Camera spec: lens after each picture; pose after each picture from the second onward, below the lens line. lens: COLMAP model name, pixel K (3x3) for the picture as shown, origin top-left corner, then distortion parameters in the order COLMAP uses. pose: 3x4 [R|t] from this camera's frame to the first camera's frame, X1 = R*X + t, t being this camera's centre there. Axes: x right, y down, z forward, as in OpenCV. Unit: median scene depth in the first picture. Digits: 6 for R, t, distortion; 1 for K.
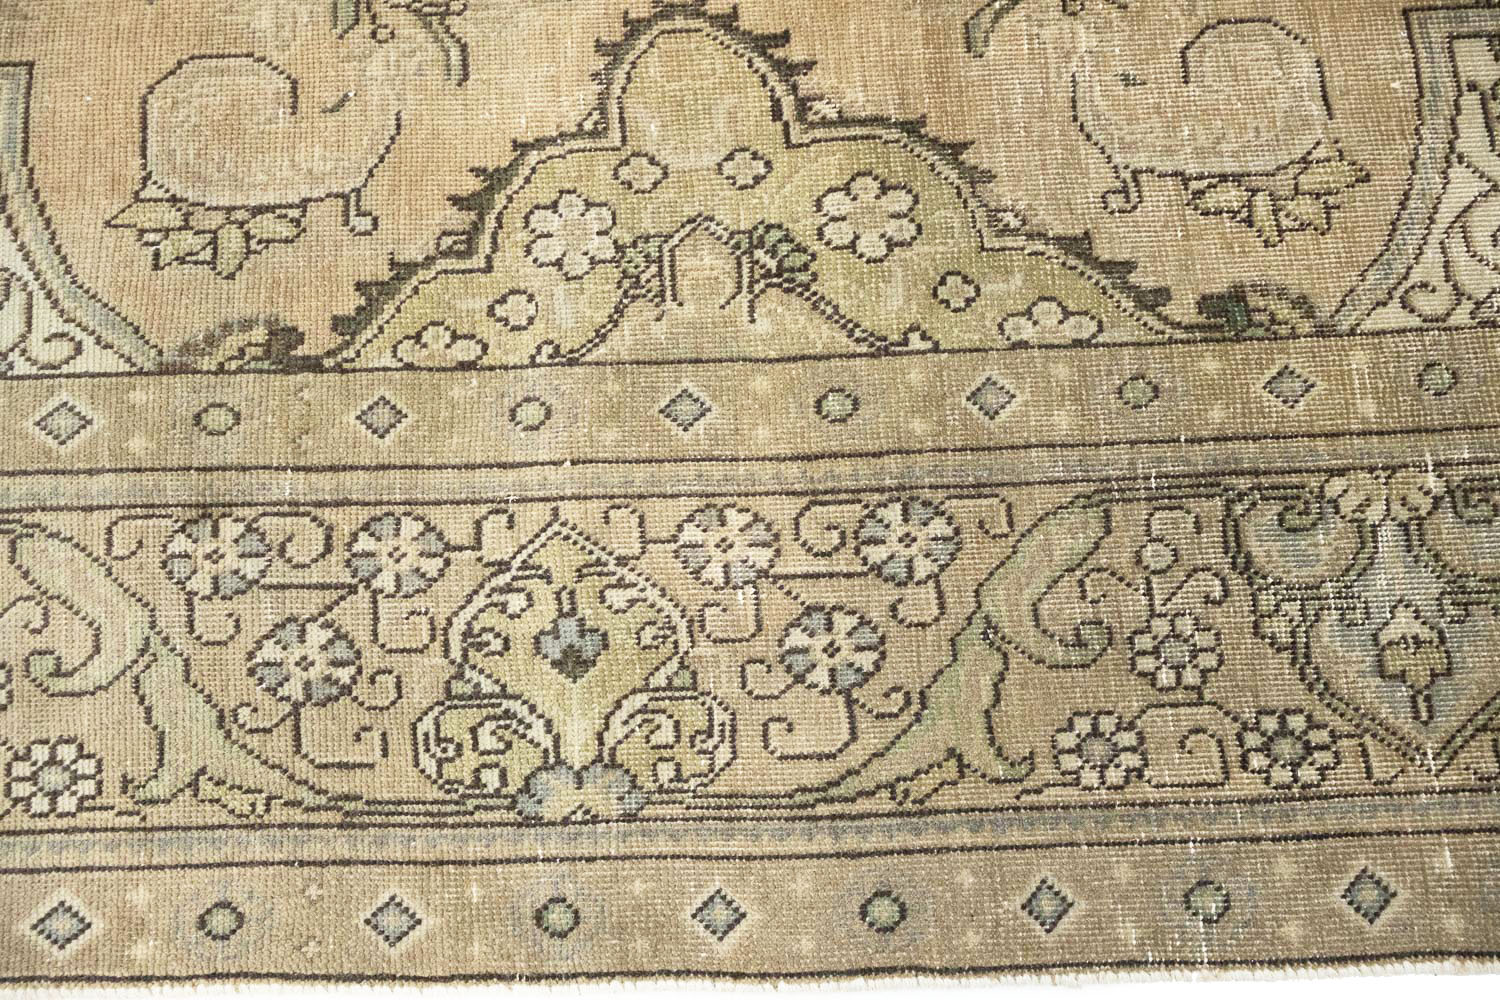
lens RADIAL K [[1243.1, 0, 752.1], [0, 1243.1, 499.2], [0, 0, 1]] dist [-0.000500, 0.002916]
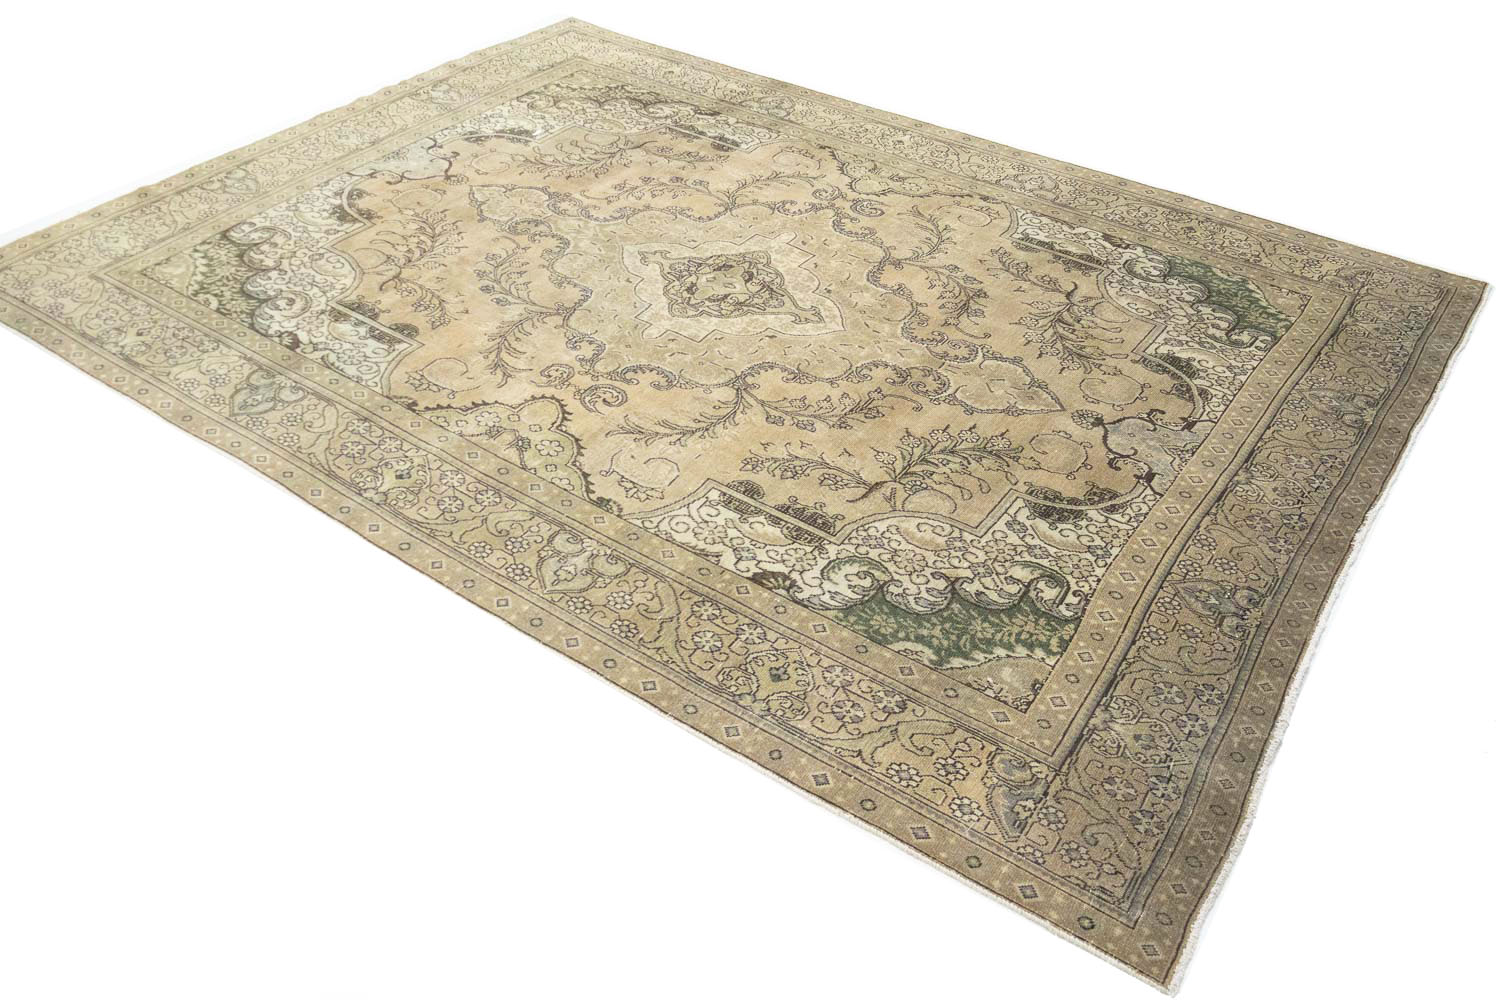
lens RADIAL K [[1243.1, 0, 736.1], [0, 1243.1, 502.9], [0, 0, 1]] dist [-0.000500, 0.002916]
pose [[0.787652, 0.413315, -0.456920, 2.302336], [-0.609451, 0.631495, -0.479359, 1.307497], [0.090416, 0.656037, 0.749293, -1.582172]]
